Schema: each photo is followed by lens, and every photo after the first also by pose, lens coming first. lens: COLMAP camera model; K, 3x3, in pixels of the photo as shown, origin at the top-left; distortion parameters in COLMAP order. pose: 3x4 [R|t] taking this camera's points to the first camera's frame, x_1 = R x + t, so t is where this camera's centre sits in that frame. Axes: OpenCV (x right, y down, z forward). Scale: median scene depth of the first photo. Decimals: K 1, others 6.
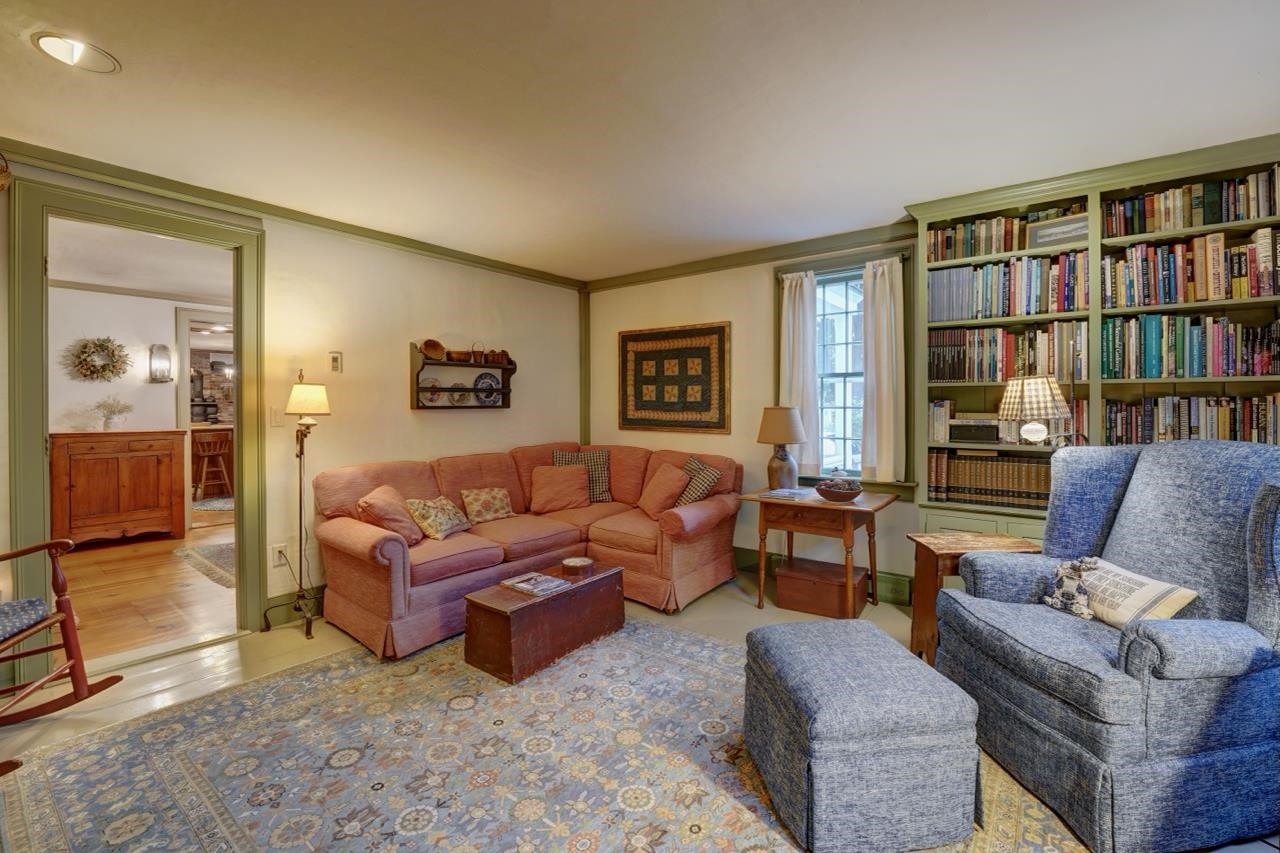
lens RADIAL K [[546.8, 0, 636.6], [0, 546.8, 405.2], [0, 0, 1]] dist [-0.028406, 0.000624]
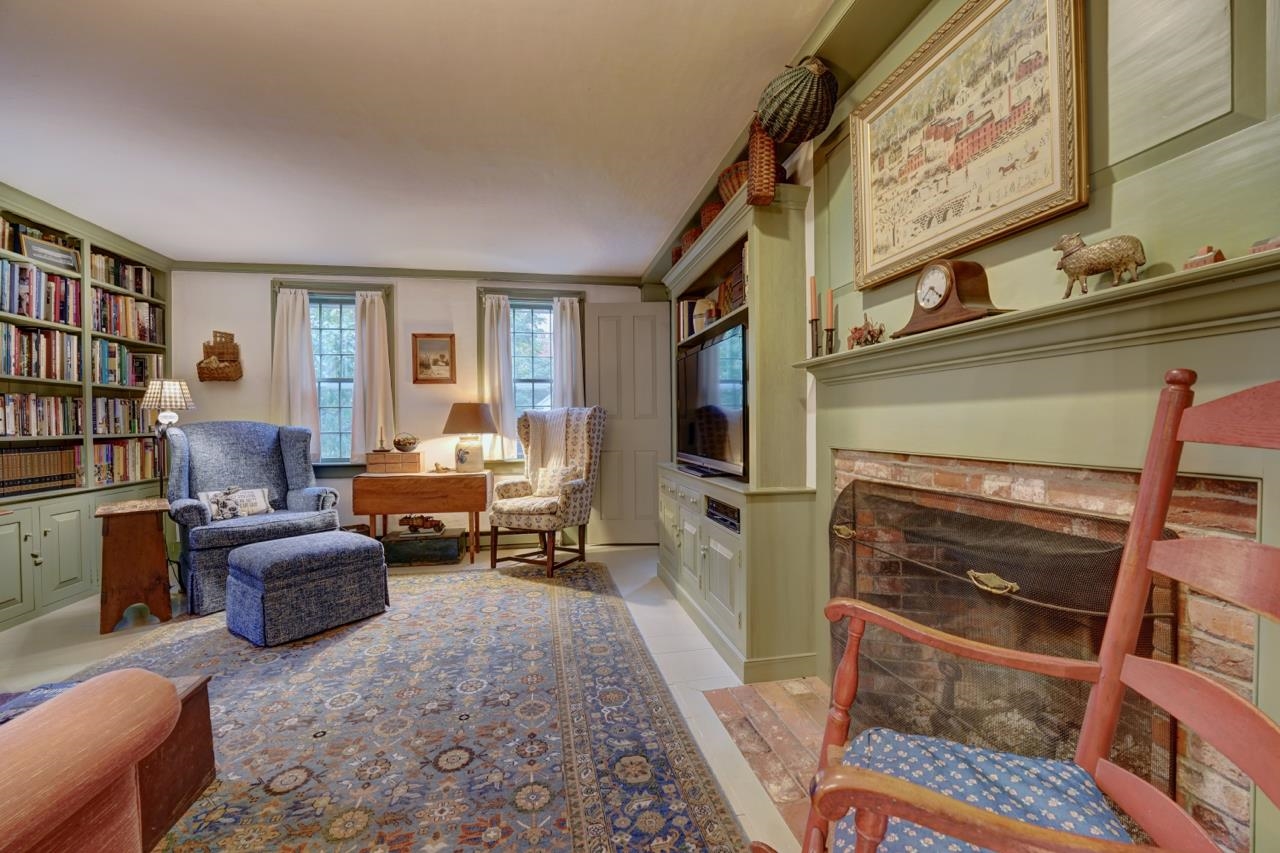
lens RADIAL K [[522.4, 0, 640.0], [0, 522.4, 426.5], [0, 0, 1]] dist [0.000070, 0.000107]
pose [[-0.754878, 0.001744, 0.655863, -1.242510], [0.009618, 0.999918, 0.008411, 0.078584], [-0.655795, 0.012657, -0.754833, 1.321500]]
